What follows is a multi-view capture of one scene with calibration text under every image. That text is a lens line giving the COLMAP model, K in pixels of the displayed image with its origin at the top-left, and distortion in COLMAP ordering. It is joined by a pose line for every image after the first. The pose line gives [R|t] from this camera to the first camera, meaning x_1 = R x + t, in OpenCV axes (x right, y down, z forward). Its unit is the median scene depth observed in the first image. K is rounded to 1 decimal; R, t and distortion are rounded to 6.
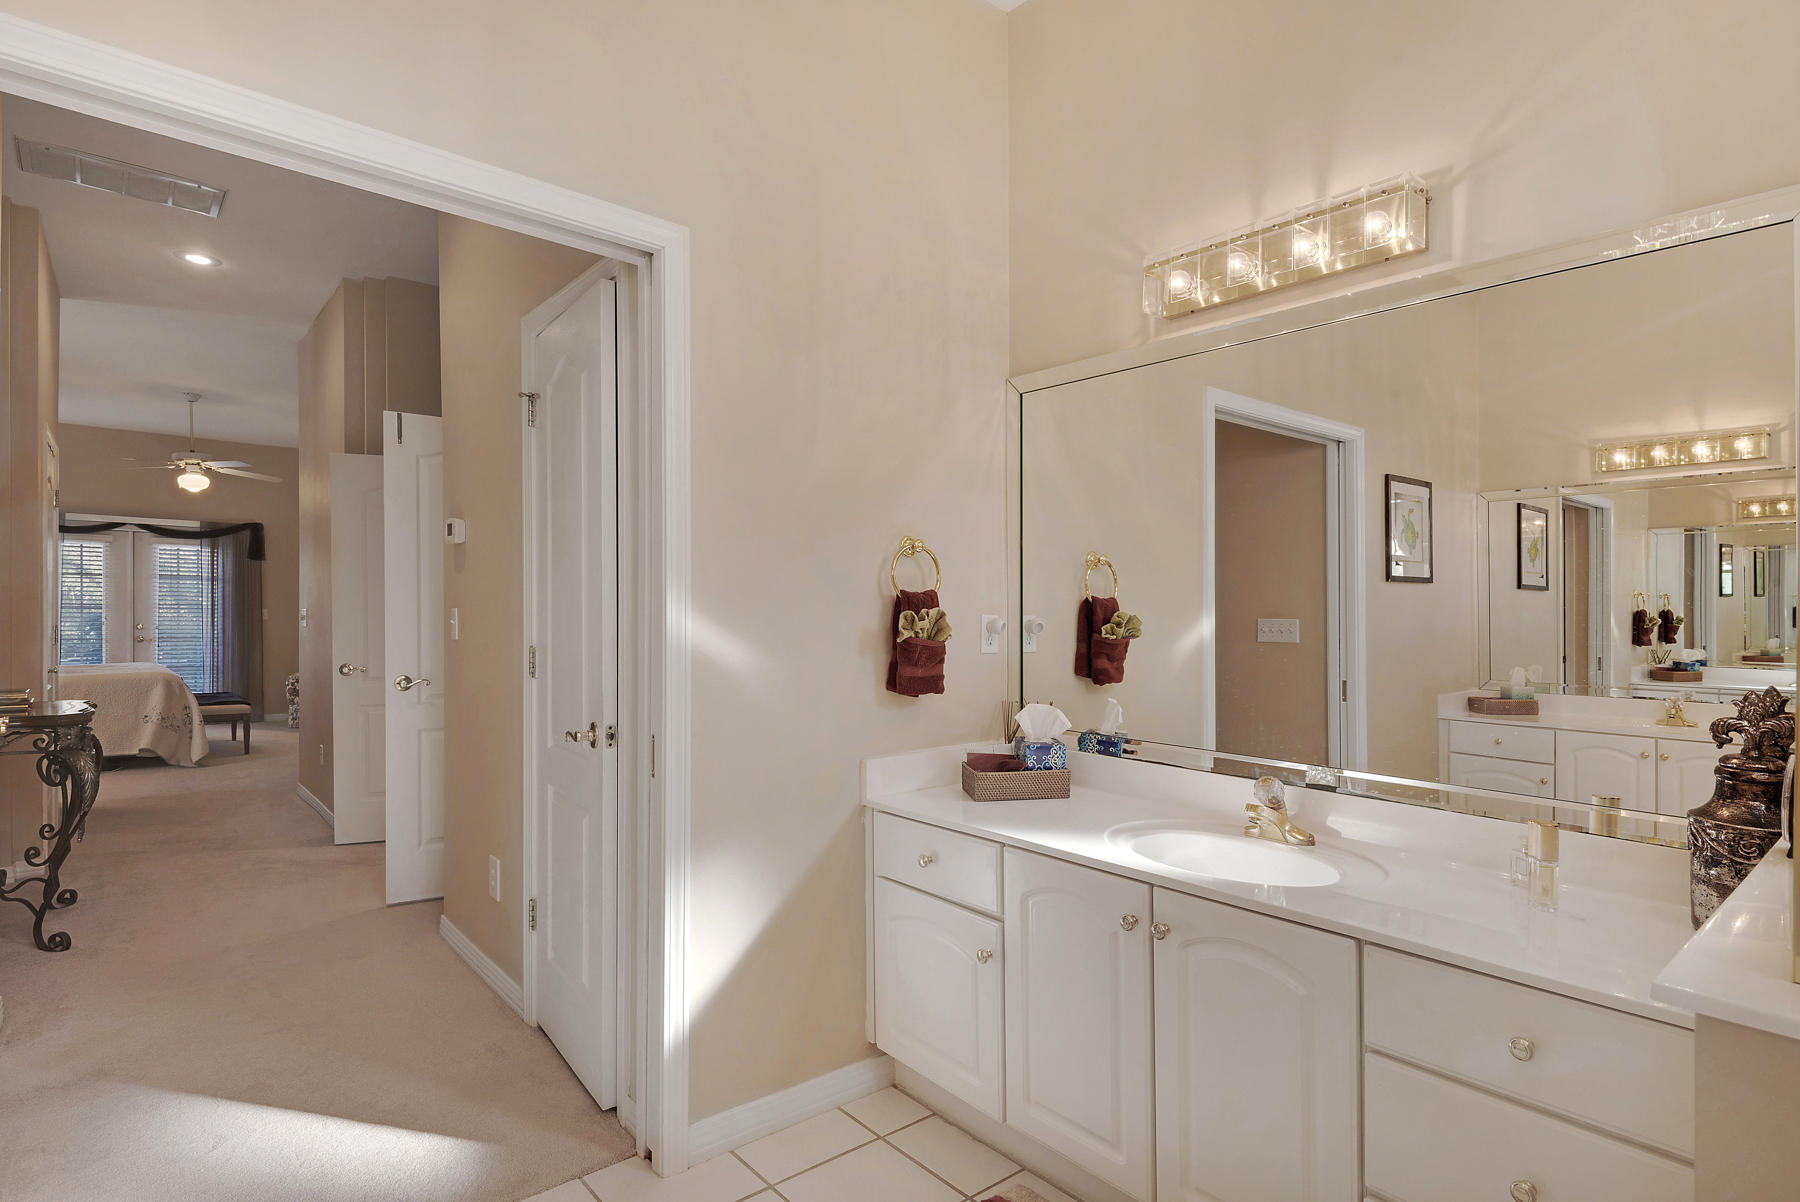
lens RADIAL K [[902.7, 0, 881.2], [0, 902.7, 609.8], [0, 0, 1]] dist [0.007348, 0.000076]
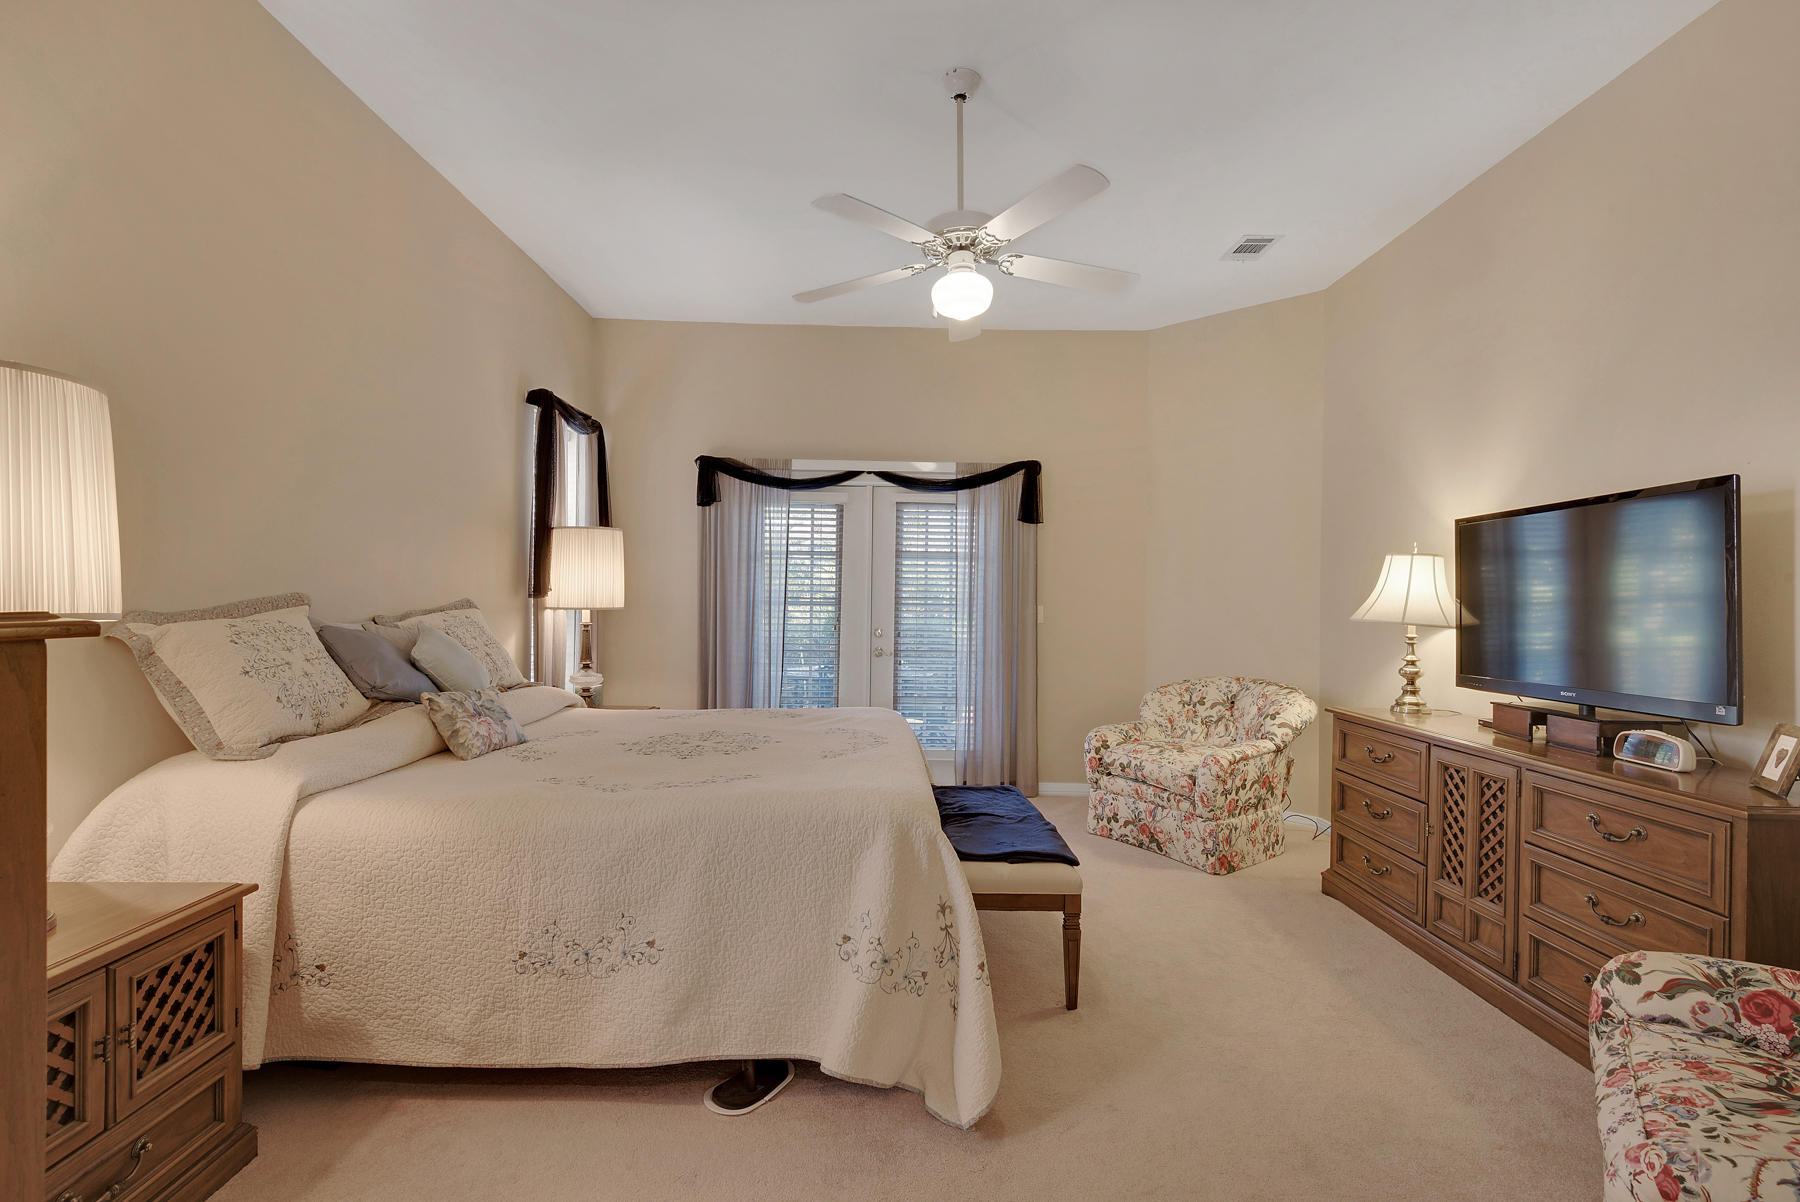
lens RADIAL K [[794.2, 0, 891.6], [0, 794.2, 598.7], [0, 0, 1]] dist [0.022778, -0.013788]
pose [[0.762251, 0.000838, -0.647281, -0.446022], [-0.004618, 0.999981, -0.004143, -0.003712], [0.647265, 0.006147, 0.762240, 0.576026]]
